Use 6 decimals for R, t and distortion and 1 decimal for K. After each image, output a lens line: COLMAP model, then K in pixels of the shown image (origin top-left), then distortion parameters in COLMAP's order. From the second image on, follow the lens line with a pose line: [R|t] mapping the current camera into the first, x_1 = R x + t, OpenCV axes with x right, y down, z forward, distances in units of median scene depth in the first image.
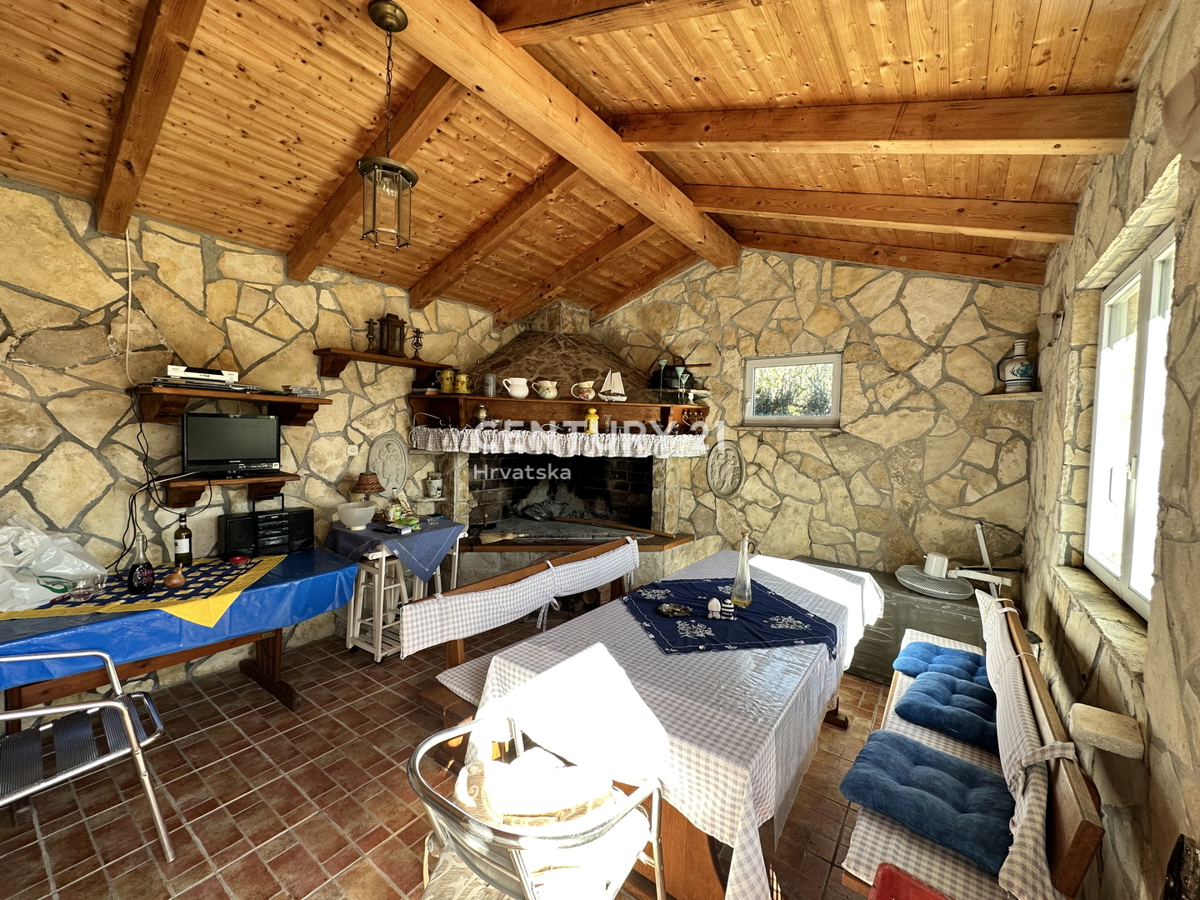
lens RADIAL K [[479.8, 0, 602.1], [0, 479.8, 449.3], [0, 0, 1]] dist [-0.002151, -0.000200]
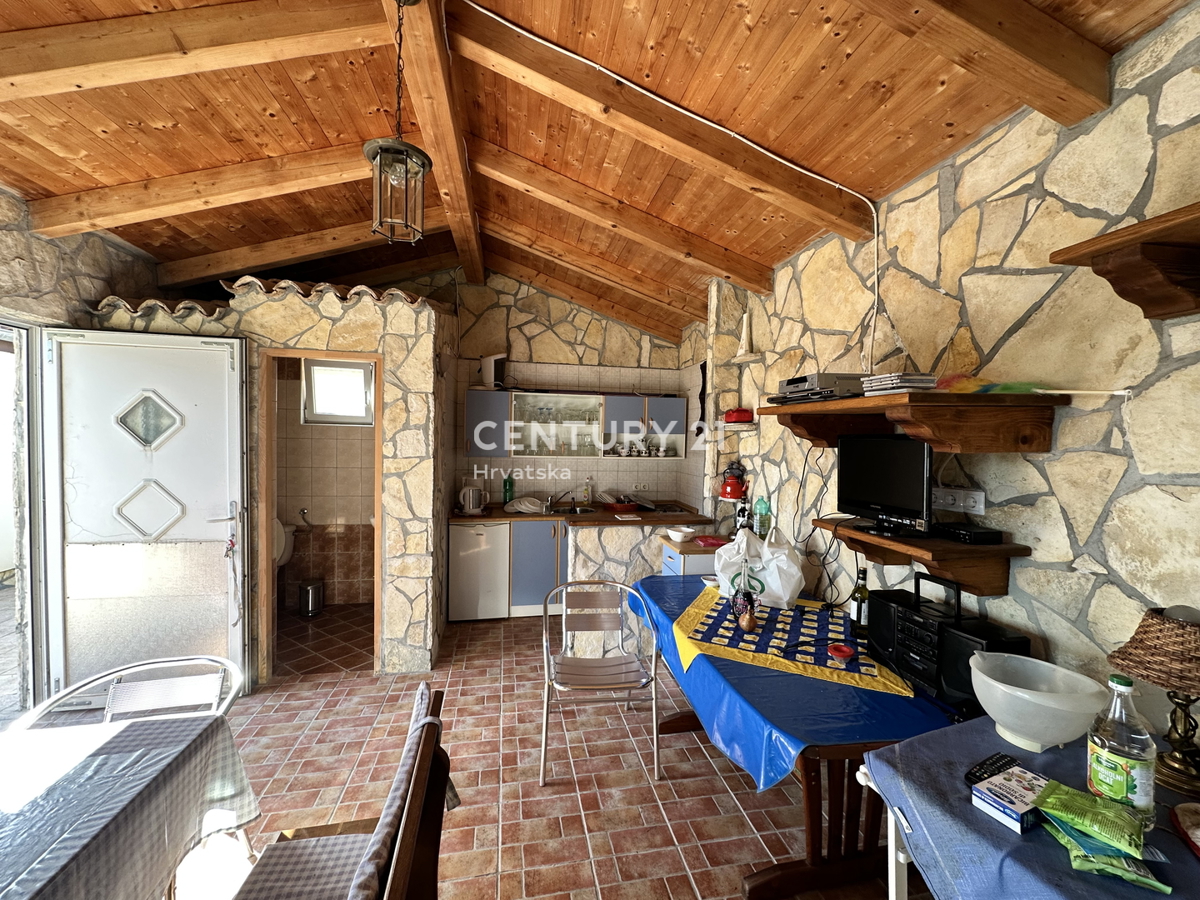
lens RADIAL K [[479.8, 0, 597.9], [0, 479.8, 451.1], [0, 0, 1]] dist [-0.002151, -0.000200]
pose [[-0.686570, -0.020914, -0.726763, -0.032376], [-0.061220, 0.997699, 0.029123, -0.042711], [0.724482, 0.064487, -0.686271, 1.097579]]
